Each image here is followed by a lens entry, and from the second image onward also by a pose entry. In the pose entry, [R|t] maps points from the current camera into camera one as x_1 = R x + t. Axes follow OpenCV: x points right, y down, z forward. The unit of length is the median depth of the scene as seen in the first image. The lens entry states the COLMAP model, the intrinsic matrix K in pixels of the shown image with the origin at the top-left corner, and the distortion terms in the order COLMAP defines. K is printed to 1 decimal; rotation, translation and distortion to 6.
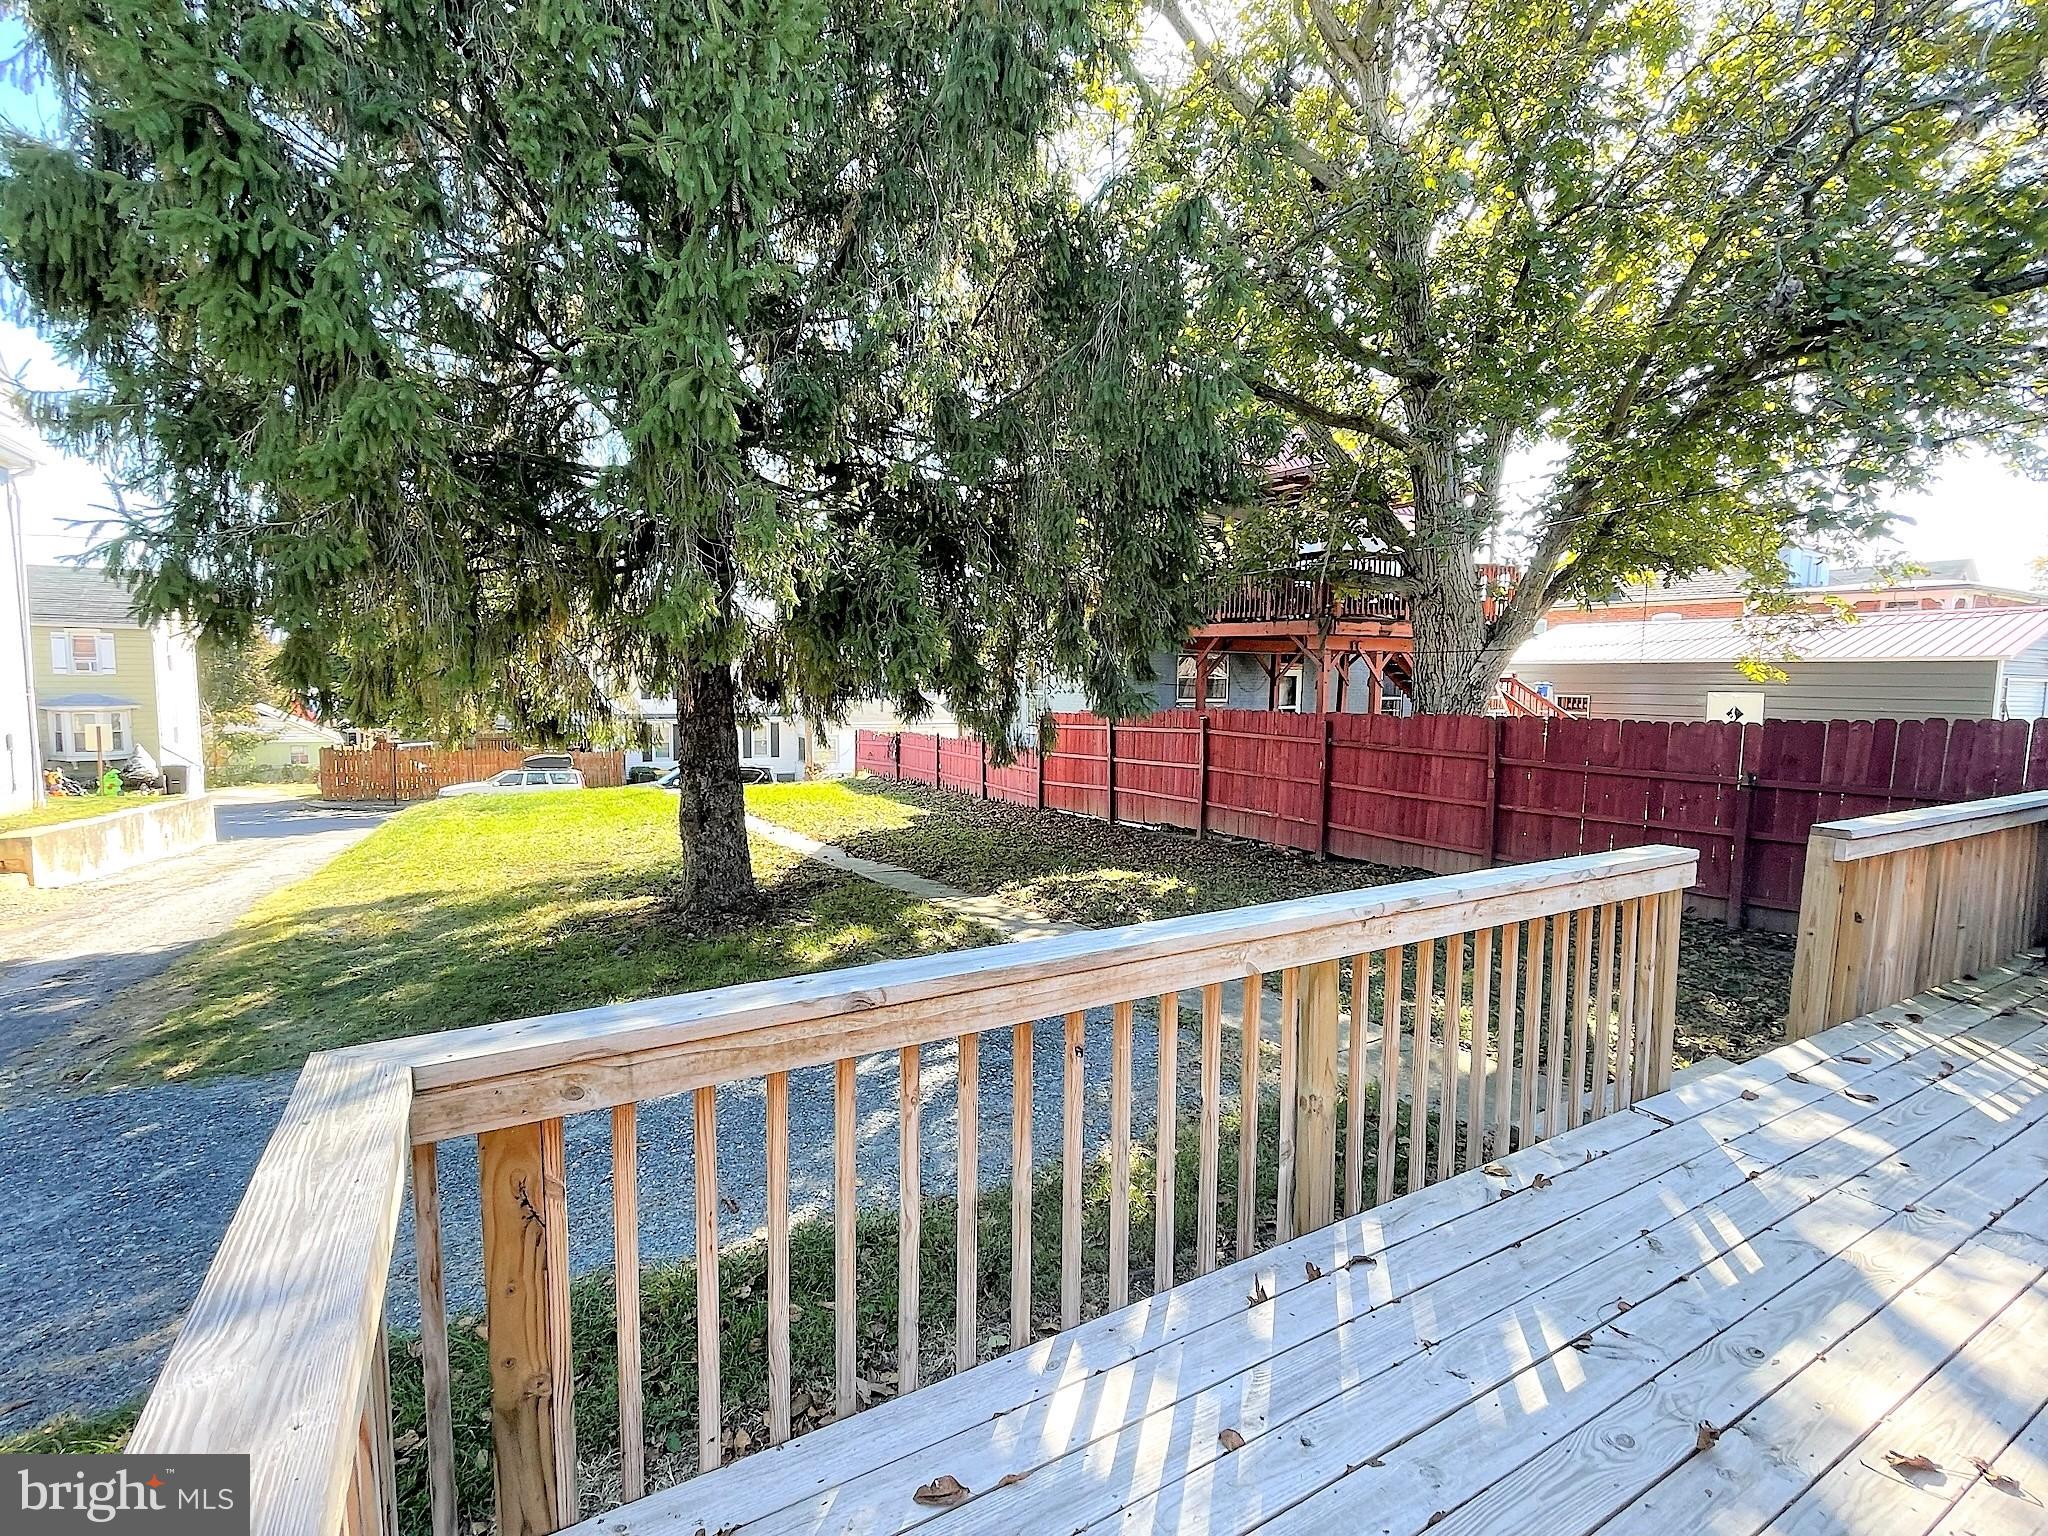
lens RADIAL K [[945.7, 0, 1017.8], [0, 945.7, 762.9], [0, 0, 1]] dist [-0.001269, -0.000505]
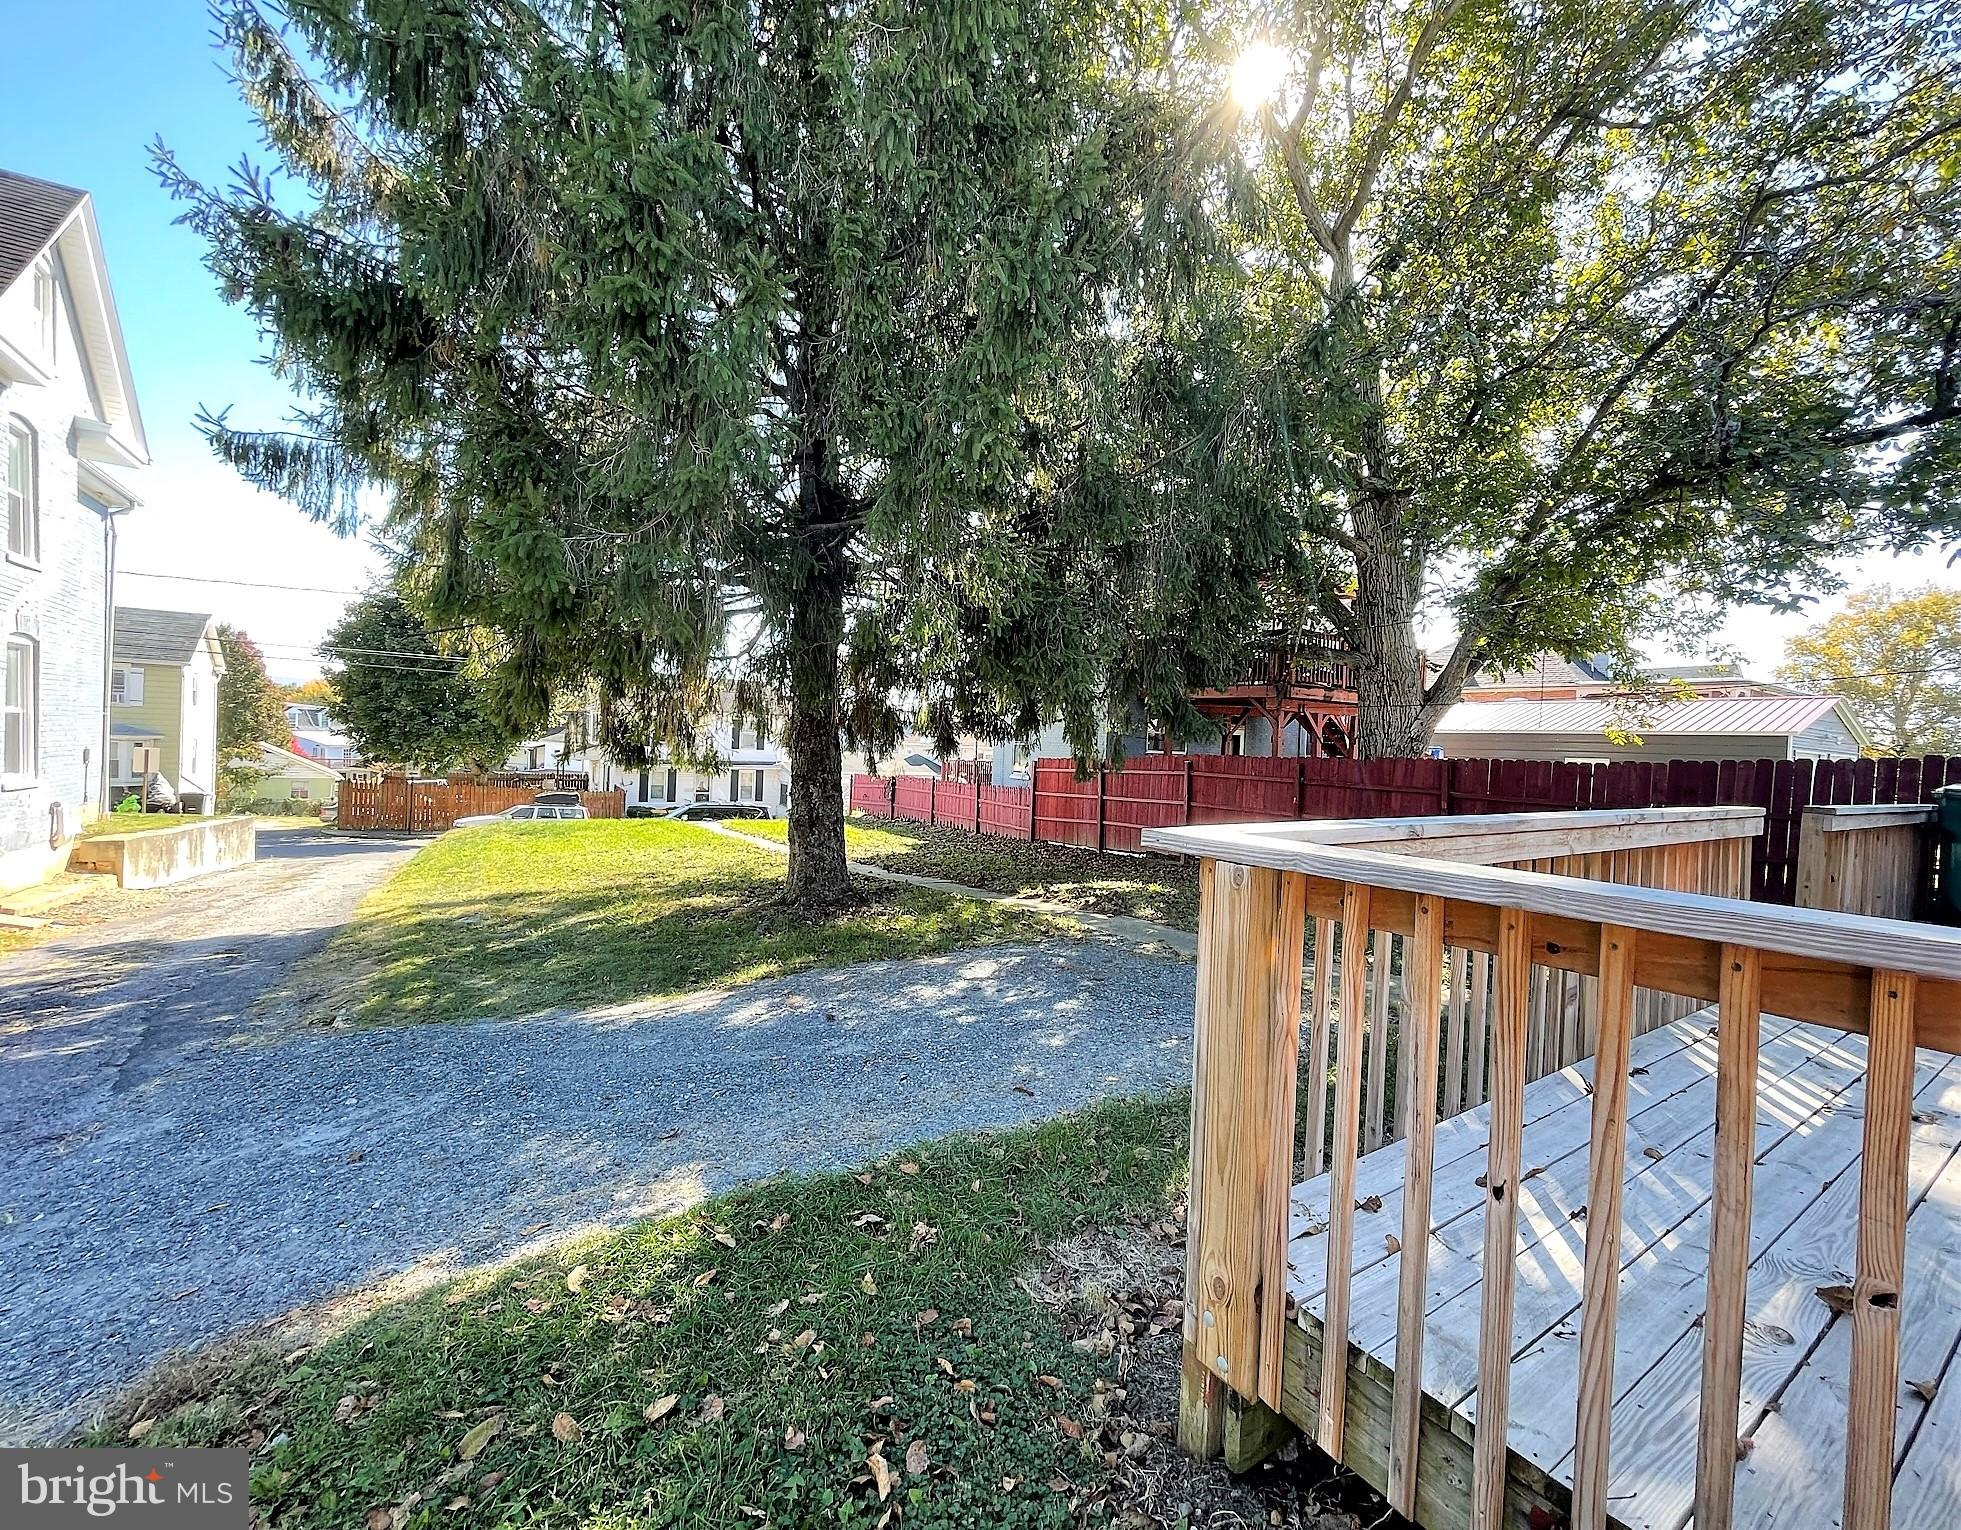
lens RADIAL K [[837.6, 0, 987.3], [0, 837.6, 769.7], [0, 0, 1]] dist [-0.004491, 0.000208]
pose [[0.996007, 0.027515, 0.084924, -0.146766], [-0.021597, 0.997325, -0.069830, 0.041842], [-0.086618, 0.067717, 0.993937, -0.031904]]
